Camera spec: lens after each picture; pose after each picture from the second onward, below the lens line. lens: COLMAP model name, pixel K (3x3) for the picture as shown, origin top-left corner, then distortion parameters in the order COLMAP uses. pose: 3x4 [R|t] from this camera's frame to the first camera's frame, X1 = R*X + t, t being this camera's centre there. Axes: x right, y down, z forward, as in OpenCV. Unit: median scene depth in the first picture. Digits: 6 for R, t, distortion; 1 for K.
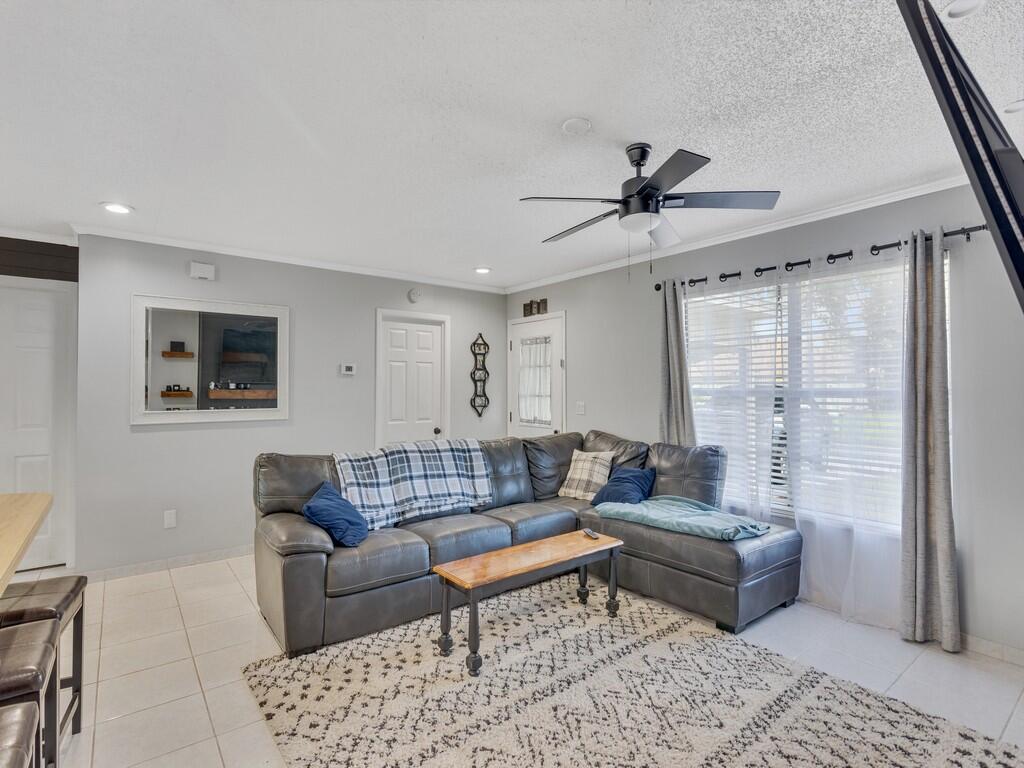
lens RADIAL K [[508.2, 0, 512.0], [0, 508.2, 384.0], [0, 0, 1]] dist [0.015871, -0.000389]
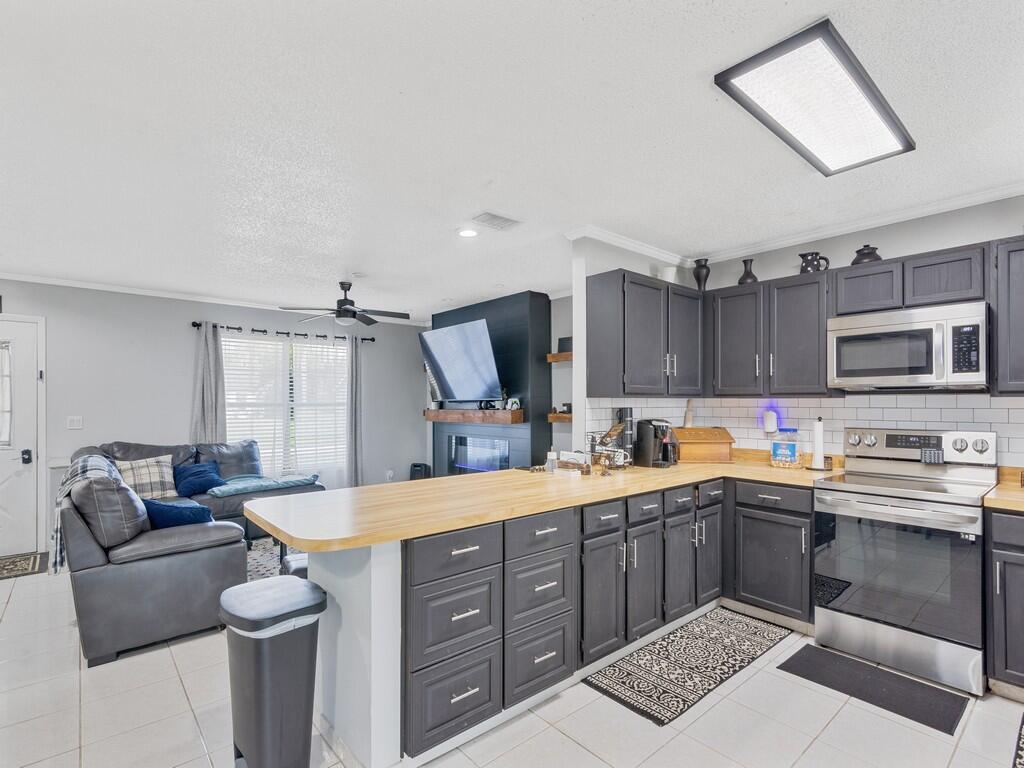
lens RADIAL K [[505.0, 0, 510.6], [0, 505.0, 399.6], [0, 0, 1]] dist [0.001351, 0.000199]
pose [[-0.053058, -0.004428, 0.998582, -1.103810], [-0.012305, 0.999917, 0.003780, -0.013477], [-0.998516, -0.012087, -0.053108, 0.278811]]
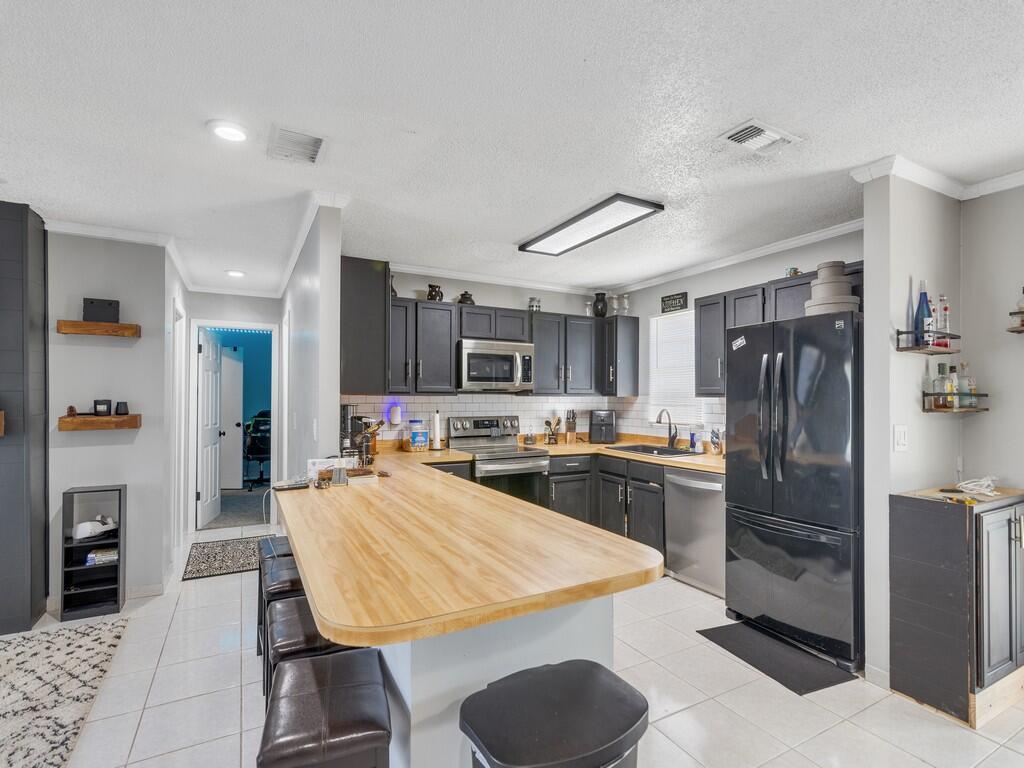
lens RADIAL K [[496.6, 0, 514.7], [0, 496.6, 394.4], [0, 0, 1]] dist [-0.000484, 0.000510]
pose [[-0.987999, -0.009086, 0.154192, -0.625822], [-0.012327, 0.999722, -0.020076, -0.002623], [-0.153967, -0.021736, -0.987837, 0.785807]]
